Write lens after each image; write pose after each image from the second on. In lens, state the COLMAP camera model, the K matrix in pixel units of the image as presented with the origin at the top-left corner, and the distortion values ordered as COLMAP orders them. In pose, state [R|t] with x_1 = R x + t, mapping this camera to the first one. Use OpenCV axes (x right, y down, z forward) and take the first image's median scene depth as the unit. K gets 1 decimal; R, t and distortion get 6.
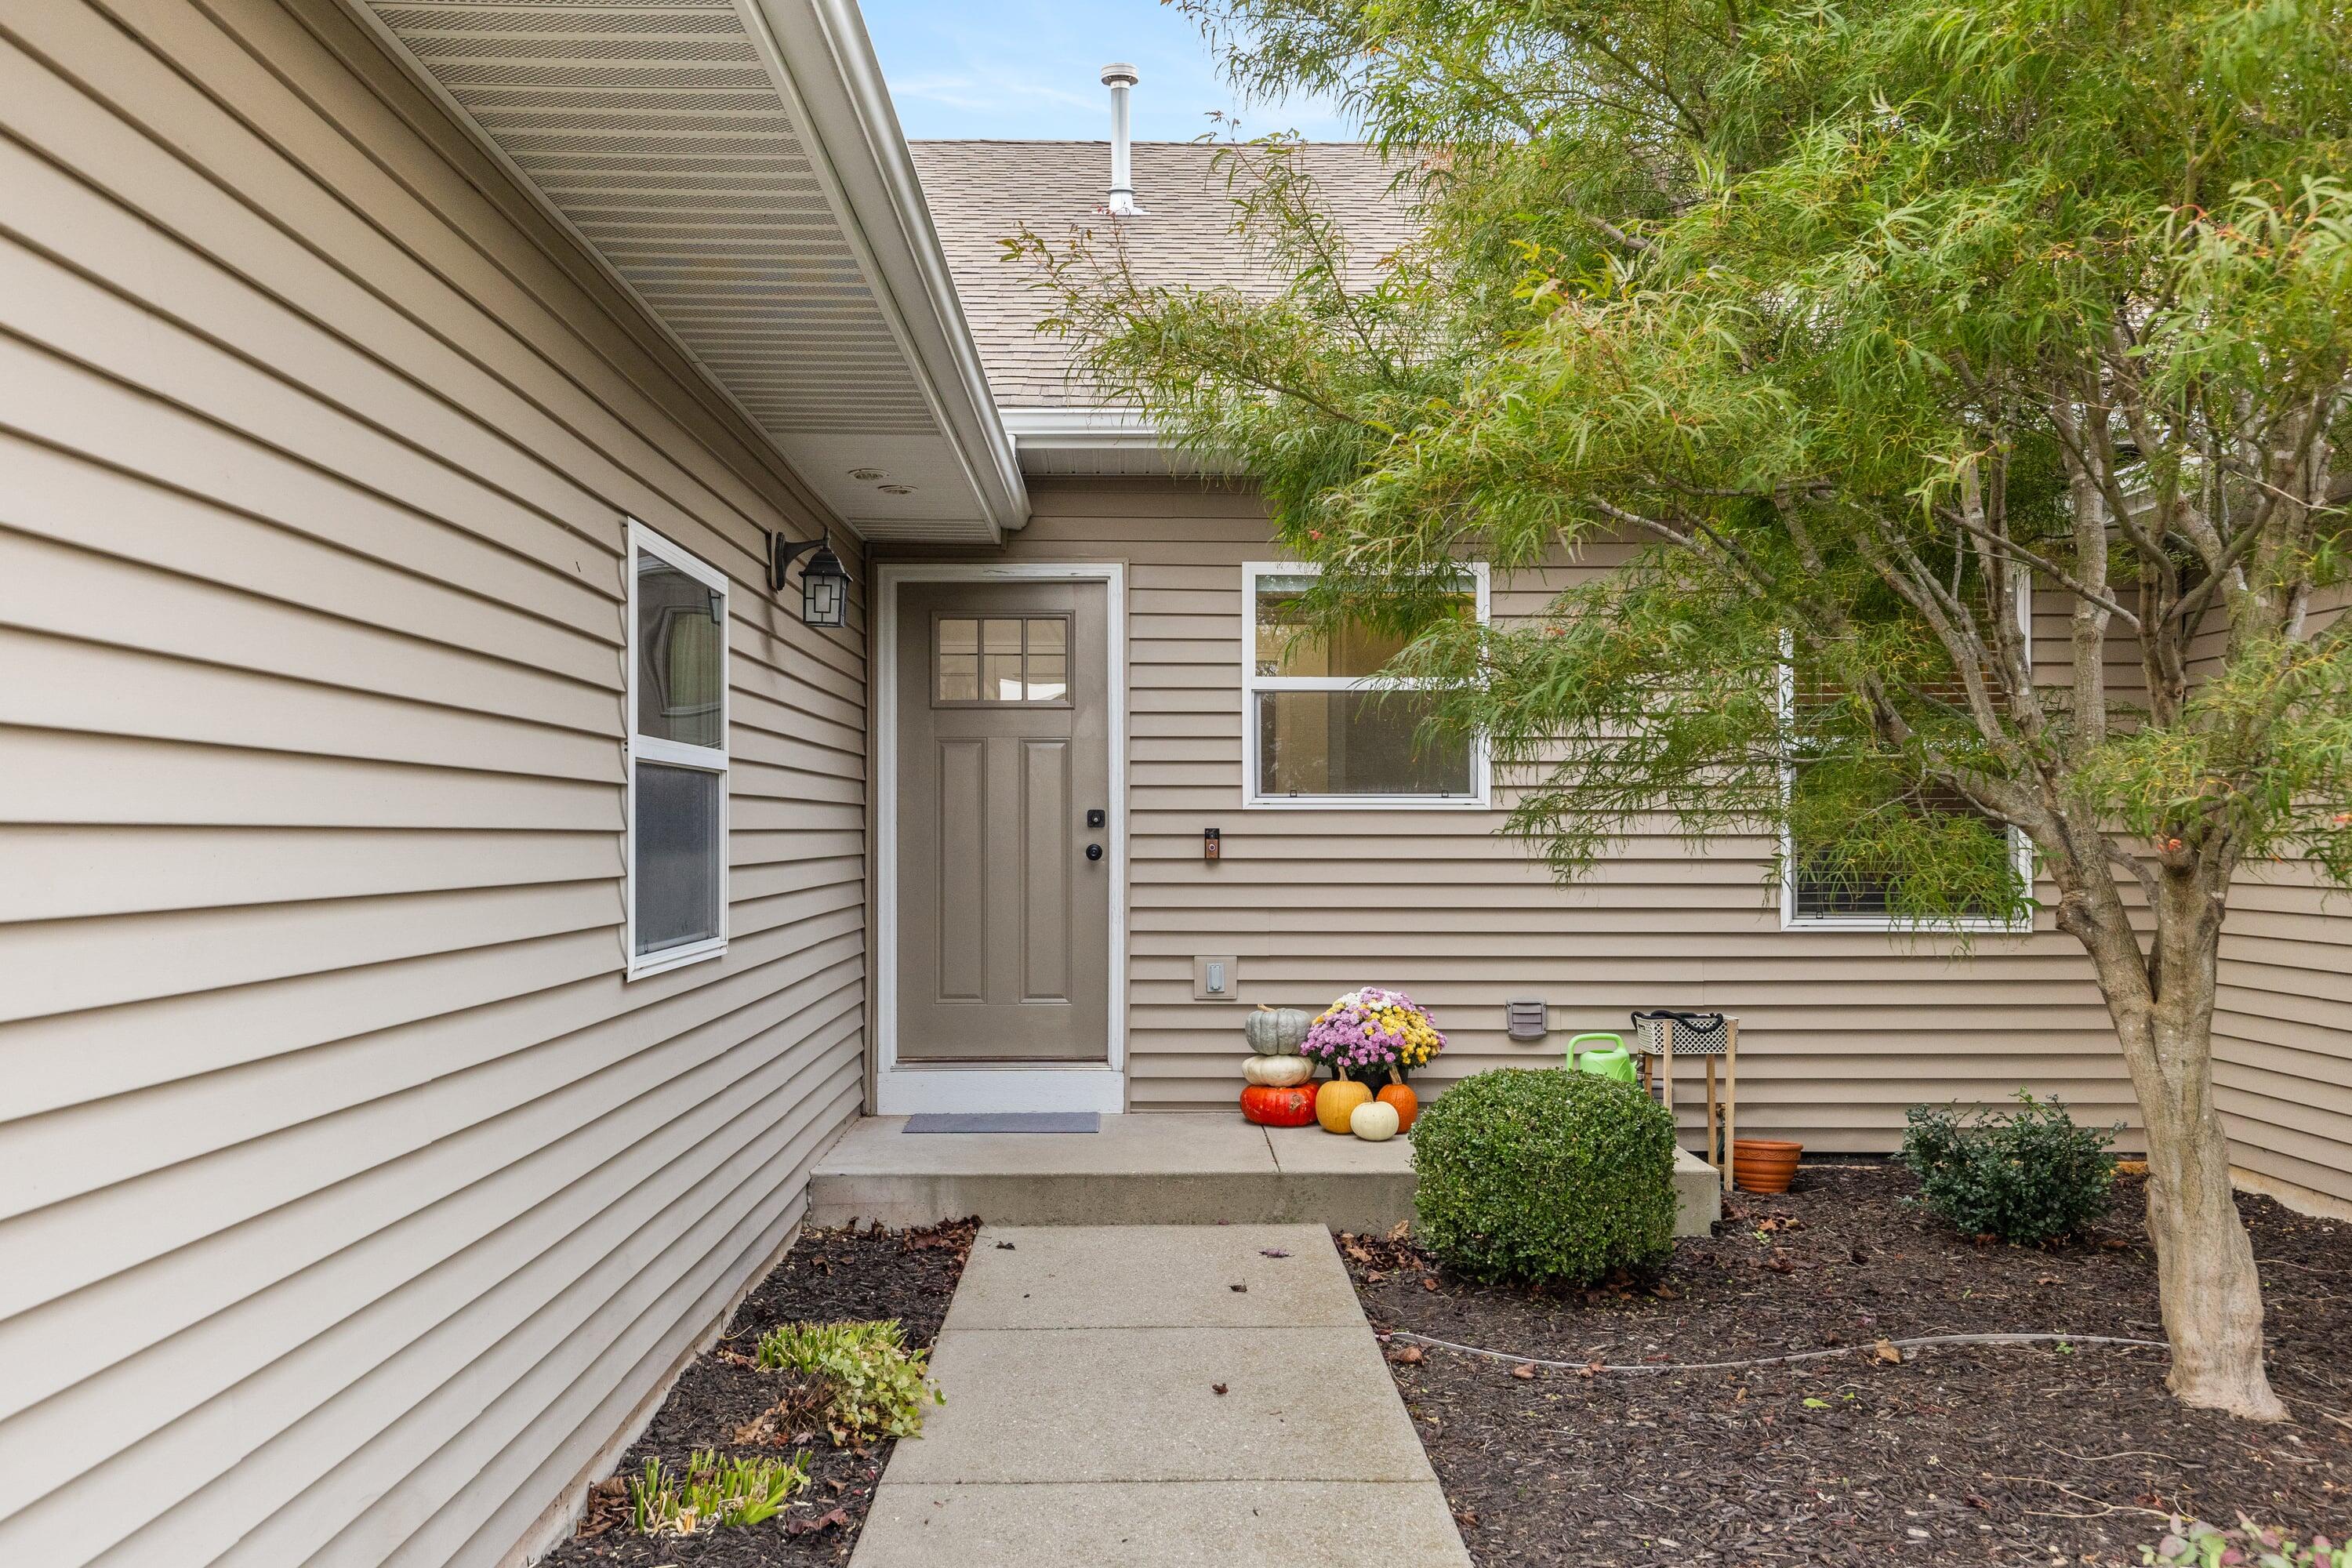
lens RADIAL K [[1874.4, 0, 1176.0], [0, 1874.4, 784.0], [0, 0, 1]] dist [0.039071, 0.000102]
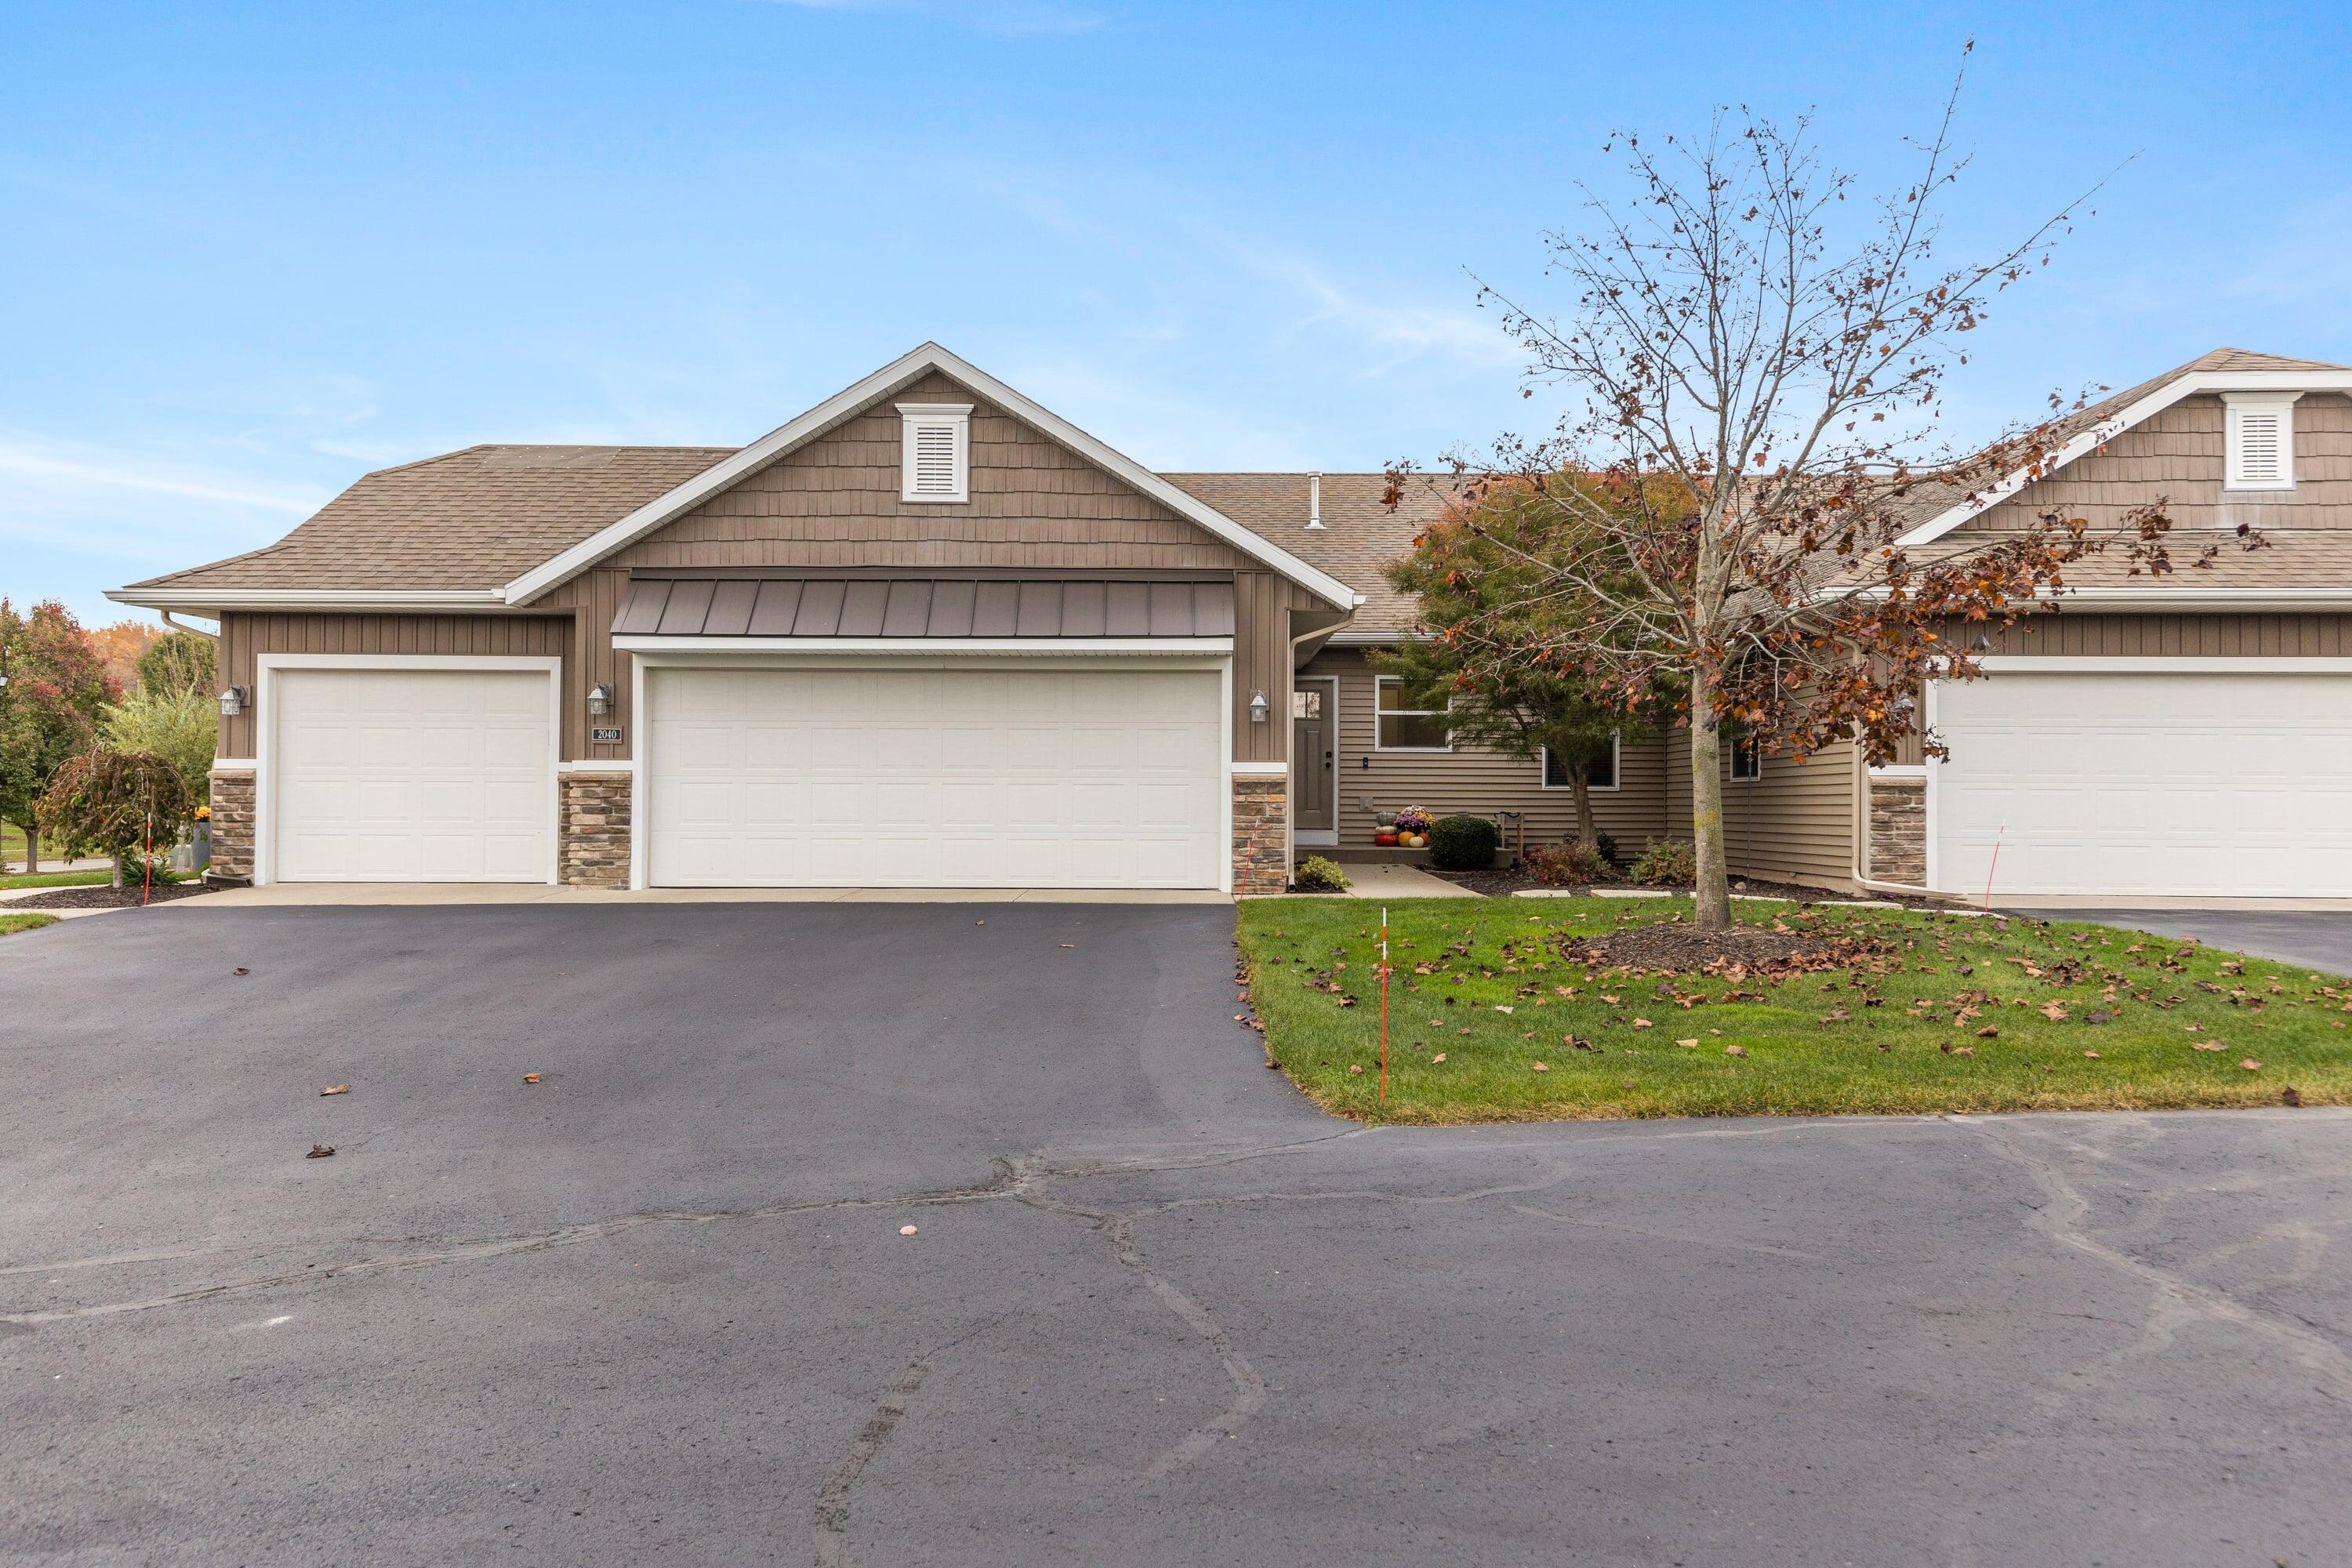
lens RADIAL K [[1670.3, 0, 1176.0], [0, 1670.3, 784.0], [0, 0, 1]] dist [0.006474, 0.002077]
pose [[0.999829, 0.004043, -0.018062, -0.256766], [-0.003814, 0.999912, 0.012725, 0.034163], [0.018112, -0.012654, 0.999756, -1.898029]]
